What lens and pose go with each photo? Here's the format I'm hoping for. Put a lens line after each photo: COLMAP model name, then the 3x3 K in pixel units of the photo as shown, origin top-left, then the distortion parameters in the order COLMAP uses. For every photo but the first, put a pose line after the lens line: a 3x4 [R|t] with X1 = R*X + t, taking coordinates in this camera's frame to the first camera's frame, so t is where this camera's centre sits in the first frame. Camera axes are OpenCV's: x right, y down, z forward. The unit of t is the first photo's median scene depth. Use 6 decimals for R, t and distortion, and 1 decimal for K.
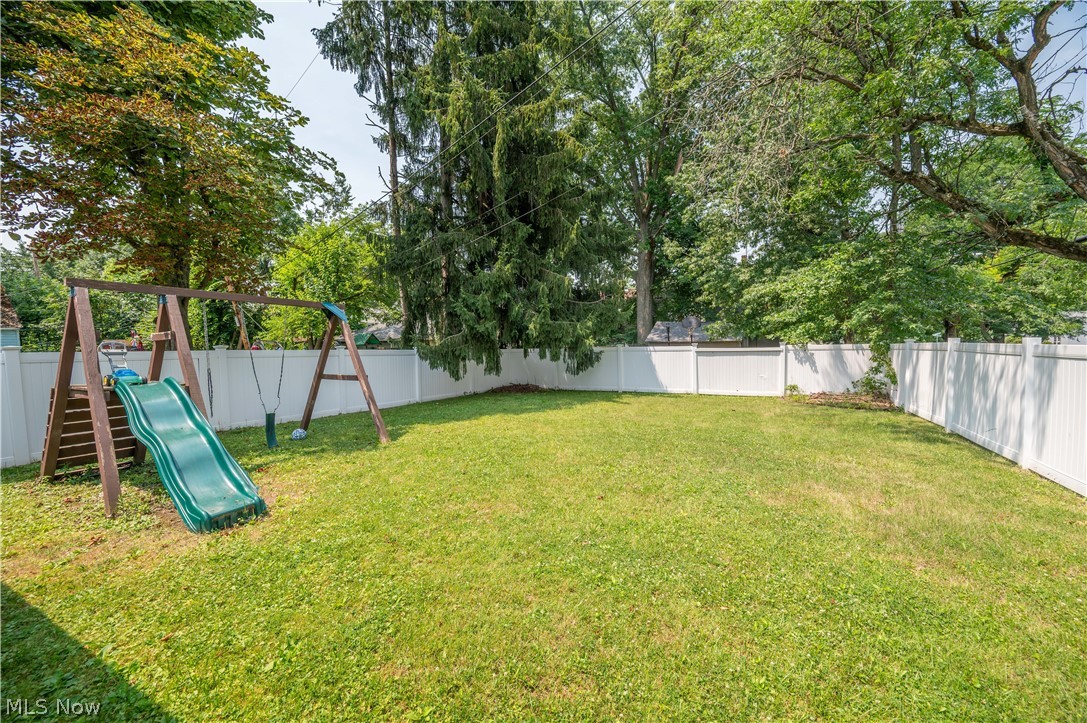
lens RADIAL K [[429.9, 0, 549.4], [0, 429.9, 359.0], [0, 0, 1]] dist [-0.003111, 0.000985]
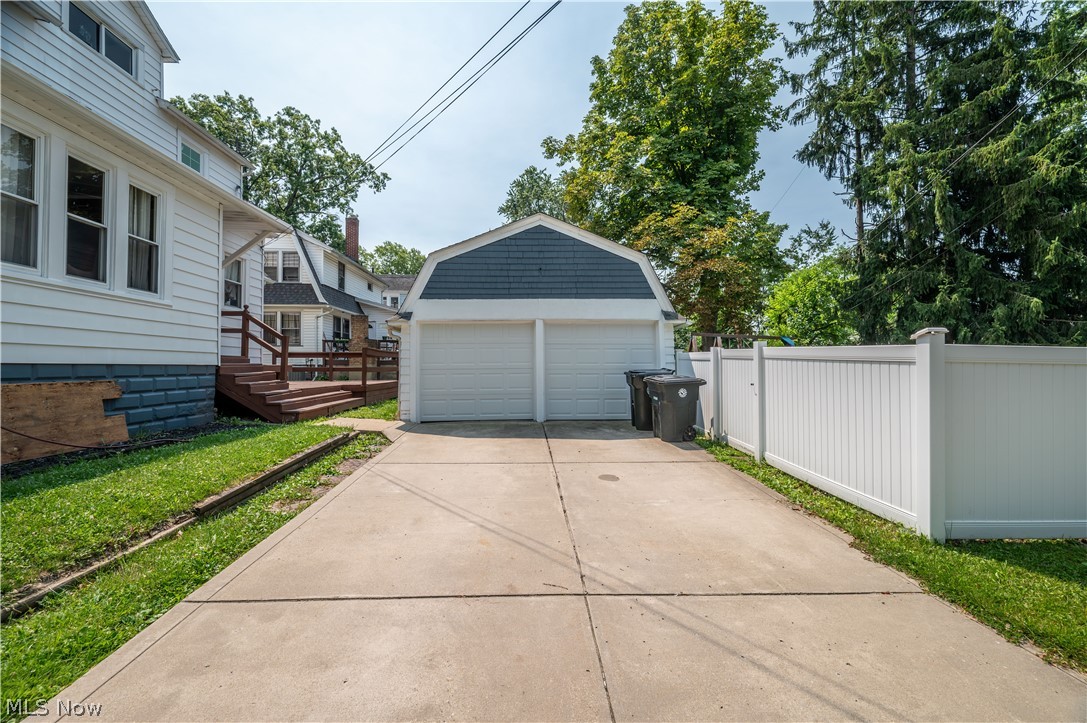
lens RADIAL K [[429.9, 0, 544.4], [0, 429.9, 358.8], [0, 0, 1]] dist [-0.003111, 0.000985]
pose [[0.498640, 0.004832, -0.866796, 0.200081], [-0.059921, 0.997784, -0.028908, 0.028803], [0.864736, 0.066354, 0.497825, -0.287492]]
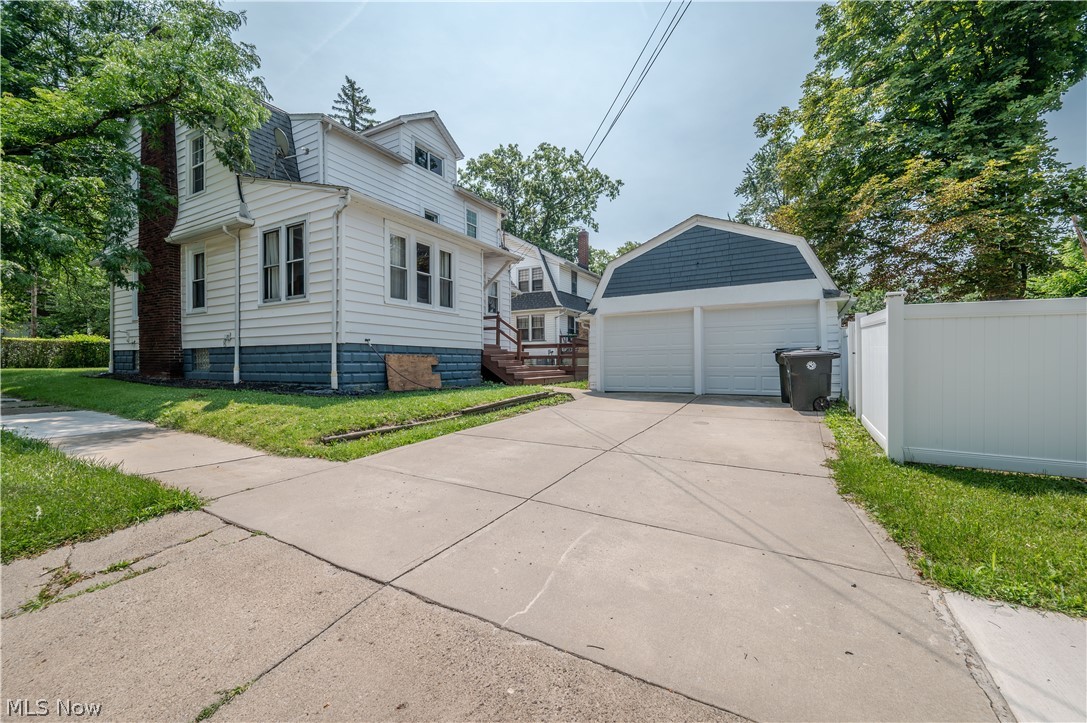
lens RADIAL K [[429.9, 0, 536.0], [0, 429.9, 368.7], [0, 0, 1]] dist [-0.003111, 0.000985]
pose [[-0.049626, 0.035459, -0.998138, 0.342895], [-0.051946, 0.997925, 0.038034, 0.040658], [0.997416, 0.053736, -0.047681, -0.239897]]
